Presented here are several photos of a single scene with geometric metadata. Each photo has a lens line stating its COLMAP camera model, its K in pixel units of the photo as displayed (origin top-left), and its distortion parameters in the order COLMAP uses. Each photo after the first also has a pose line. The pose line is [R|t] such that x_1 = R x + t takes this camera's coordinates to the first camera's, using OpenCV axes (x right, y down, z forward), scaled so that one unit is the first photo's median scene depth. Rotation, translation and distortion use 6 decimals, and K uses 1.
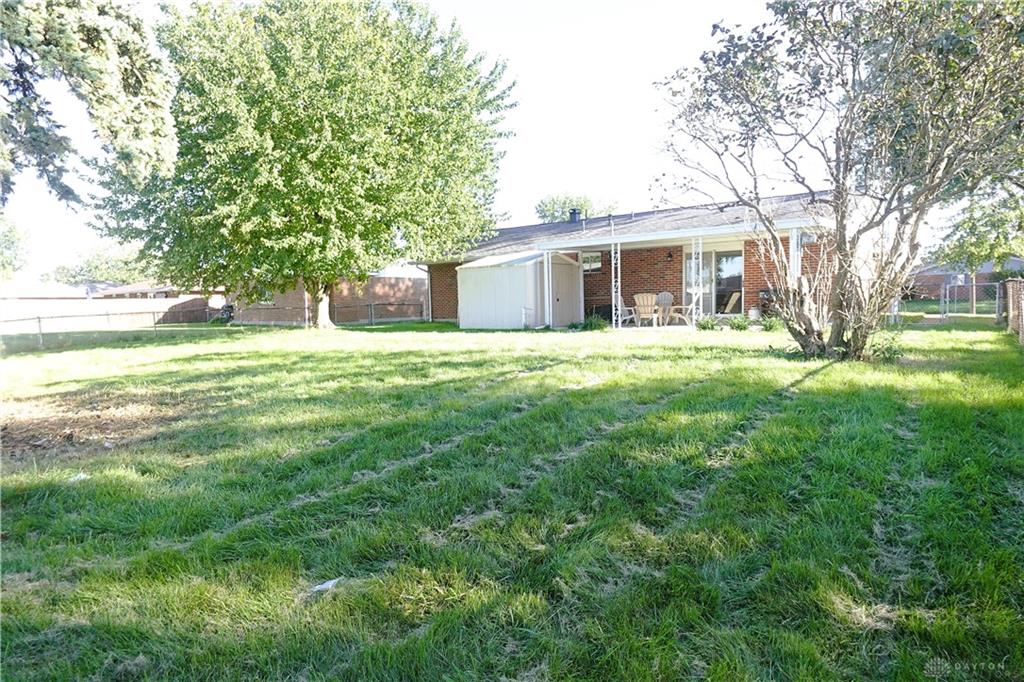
lens RADIAL K [[582.1, 0, 512.0], [0, 582.1, 341.0], [0, 0, 1]] dist [-0.035836, 0.000264]
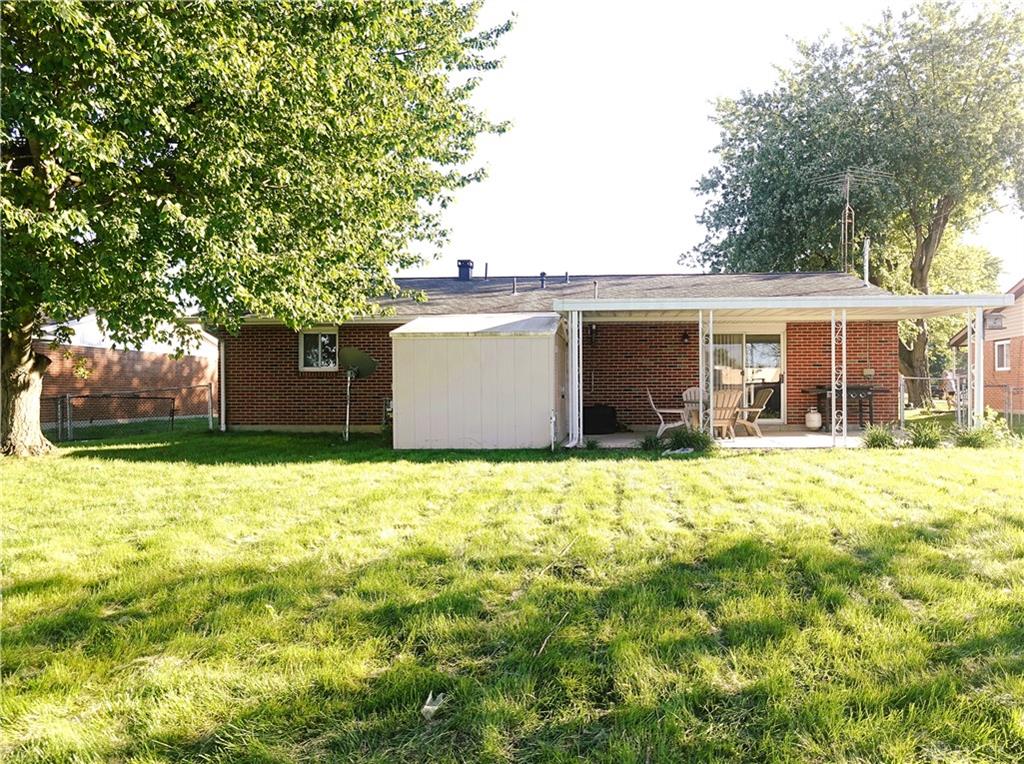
lens RADIAL K [[633.6, 0, 512.0], [0, 633.6, 382.0], [0, 0, 1]] dist [0.000705, 0.000093]
pose [[0.834019, 0.028271, 0.551011, -0.317040], [0.017081, 0.996885, -0.077002, -0.035556], [-0.551471, 0.073633, 0.830938, 0.464682]]
